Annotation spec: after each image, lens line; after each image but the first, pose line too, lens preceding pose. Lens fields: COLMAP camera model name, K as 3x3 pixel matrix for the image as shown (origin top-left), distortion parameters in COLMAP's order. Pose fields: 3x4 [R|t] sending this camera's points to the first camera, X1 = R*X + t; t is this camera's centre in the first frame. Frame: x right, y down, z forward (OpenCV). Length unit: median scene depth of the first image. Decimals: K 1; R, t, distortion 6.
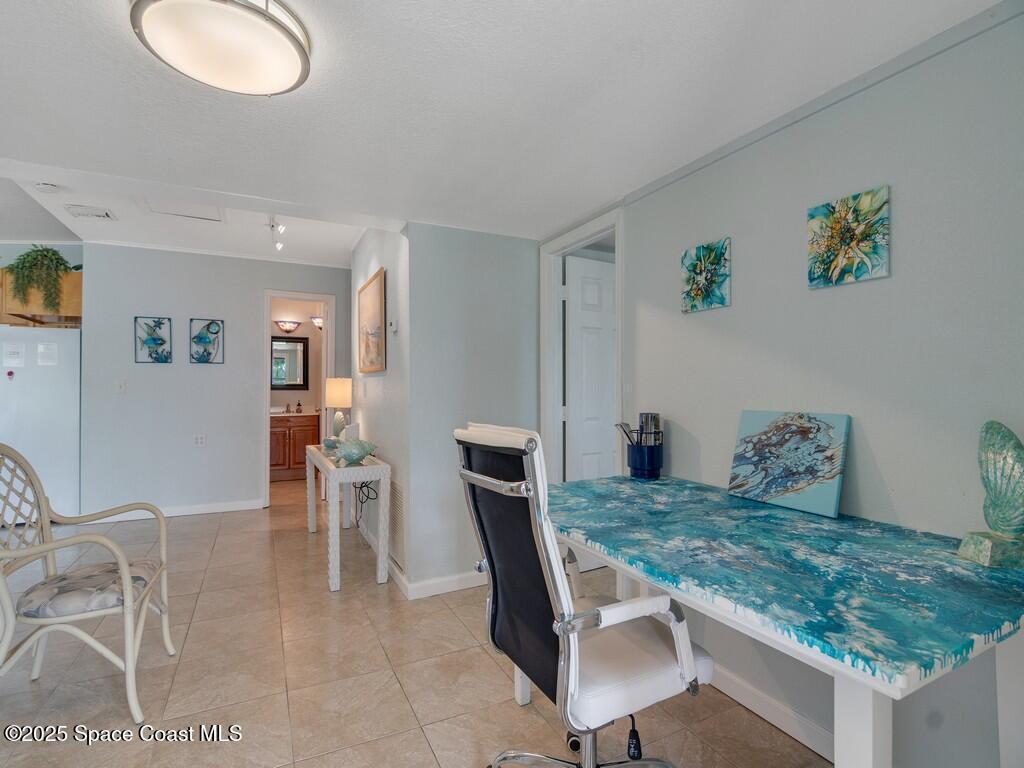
lens RADIAL K [[506.6, 0, 511.6], [0, 506.6, 389.3], [0, 0, 1]] dist [-0.014756, -0.001459]
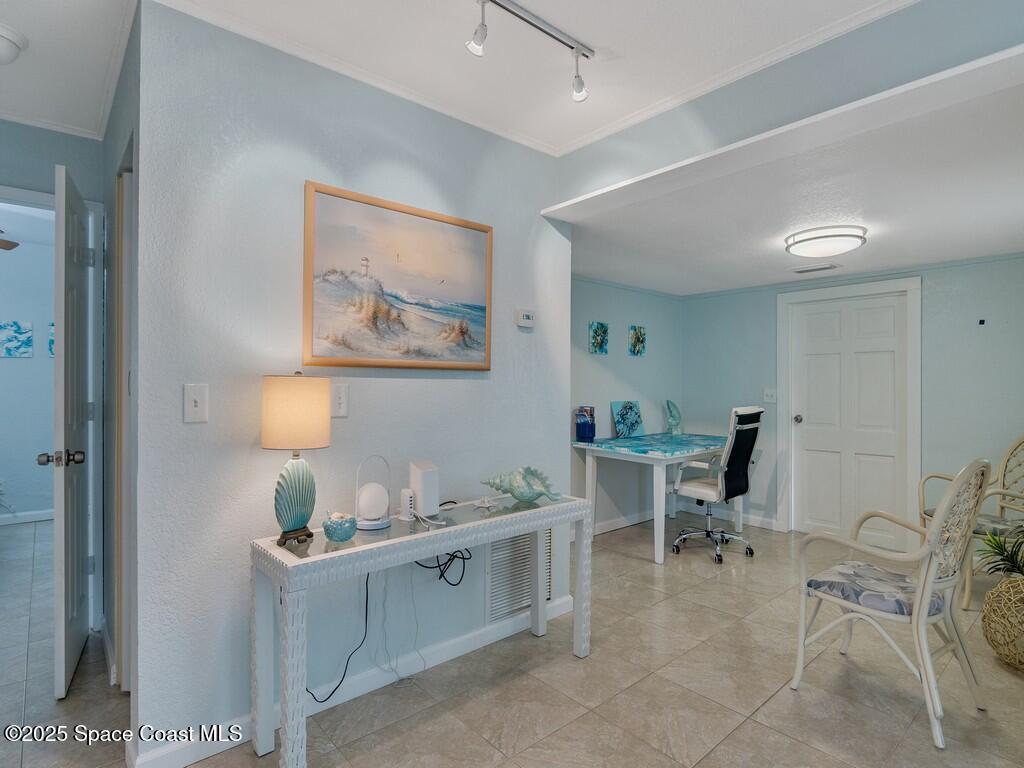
lens RADIAL K [[547.9, 0, 511.4], [0, 547.9, 385.7], [0, 0, 1]] dist [-0.007227, 0.000087]
pose [[-0.257567, -0.003370, 0.966255, -1.788646], [-0.006272, 0.999979, 0.001815, -0.031224], [-0.966240, -0.005593, -0.257582, 2.038498]]
